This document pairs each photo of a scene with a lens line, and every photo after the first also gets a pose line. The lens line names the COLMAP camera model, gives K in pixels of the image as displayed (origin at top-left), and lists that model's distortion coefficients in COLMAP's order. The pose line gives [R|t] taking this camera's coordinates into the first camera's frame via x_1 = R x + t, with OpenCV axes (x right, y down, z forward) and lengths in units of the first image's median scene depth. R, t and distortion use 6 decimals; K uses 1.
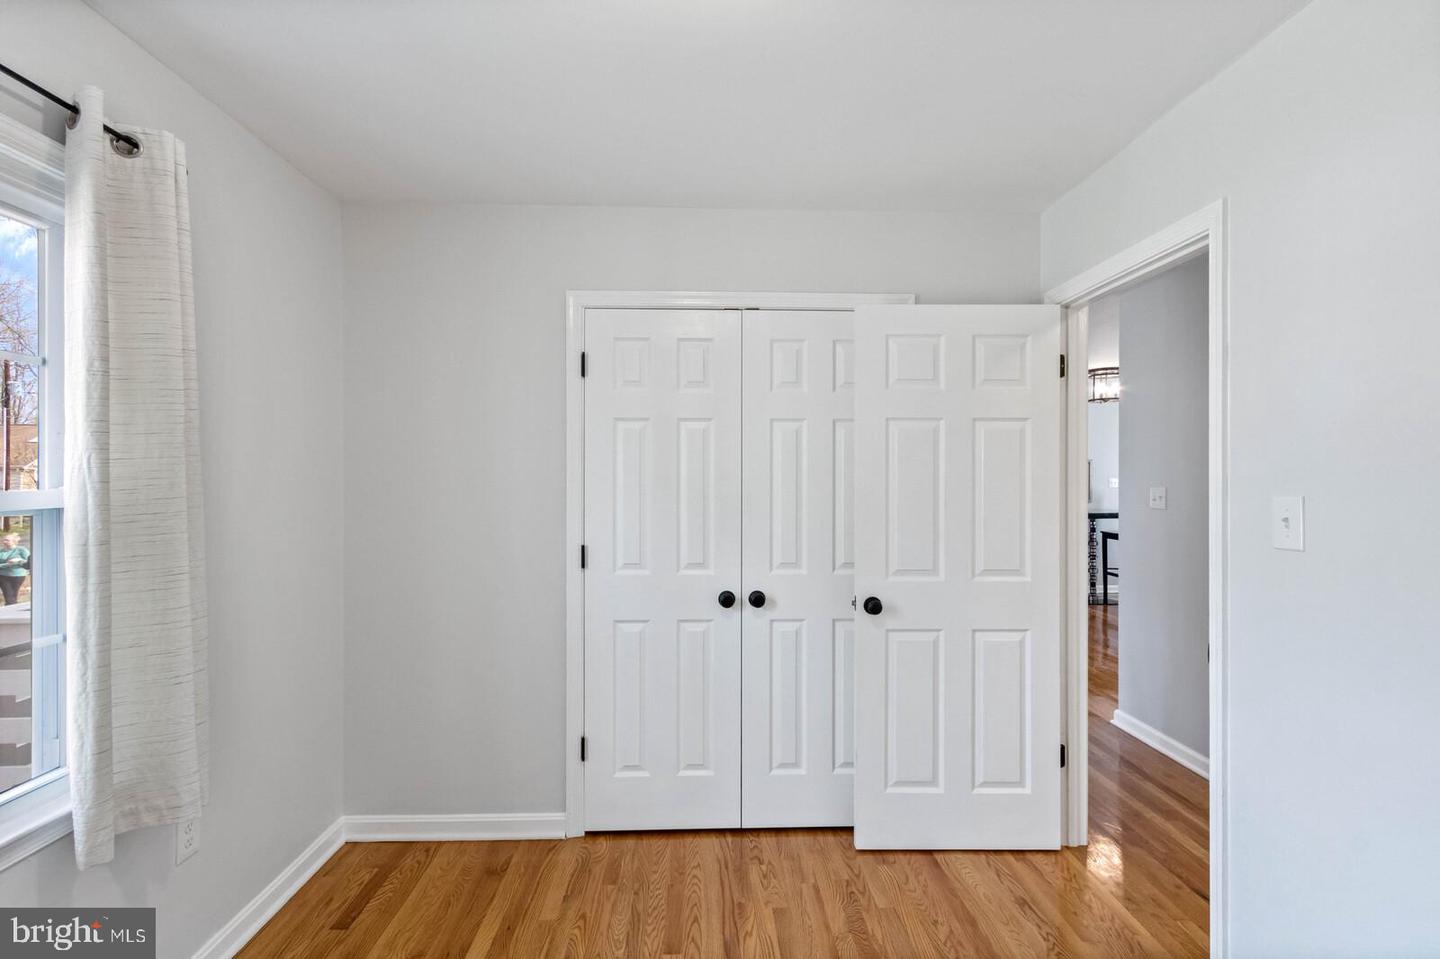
lens RADIAL K [[657.1, 0, 717.9], [0, 657.1, 498.2], [0, 0, 1]] dist [-0.002095, -0.000031]
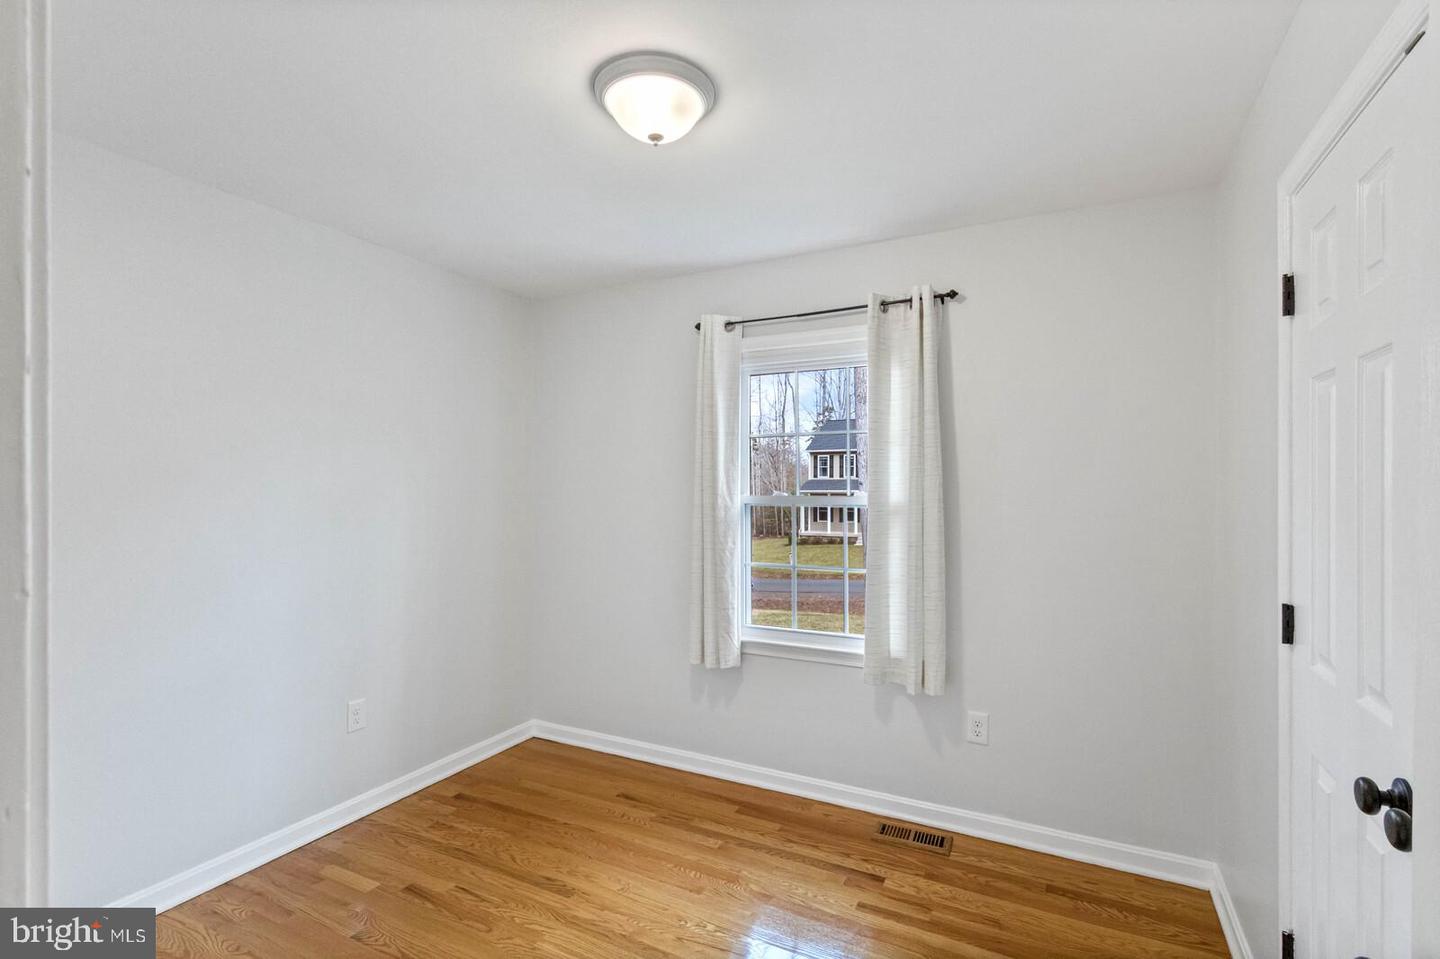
lens RADIAL K [[657.1, 0, 717.9], [0, 657.1, 498.2], [0, 0, 1]] dist [-0.002095, -0.000031]
pose [[-0.494747, 0.001449, -0.869036, 0.619317], [-0.015401, 0.999827, 0.010435, -0.019858], [0.868901, 0.018547, -0.494639, 0.941955]]
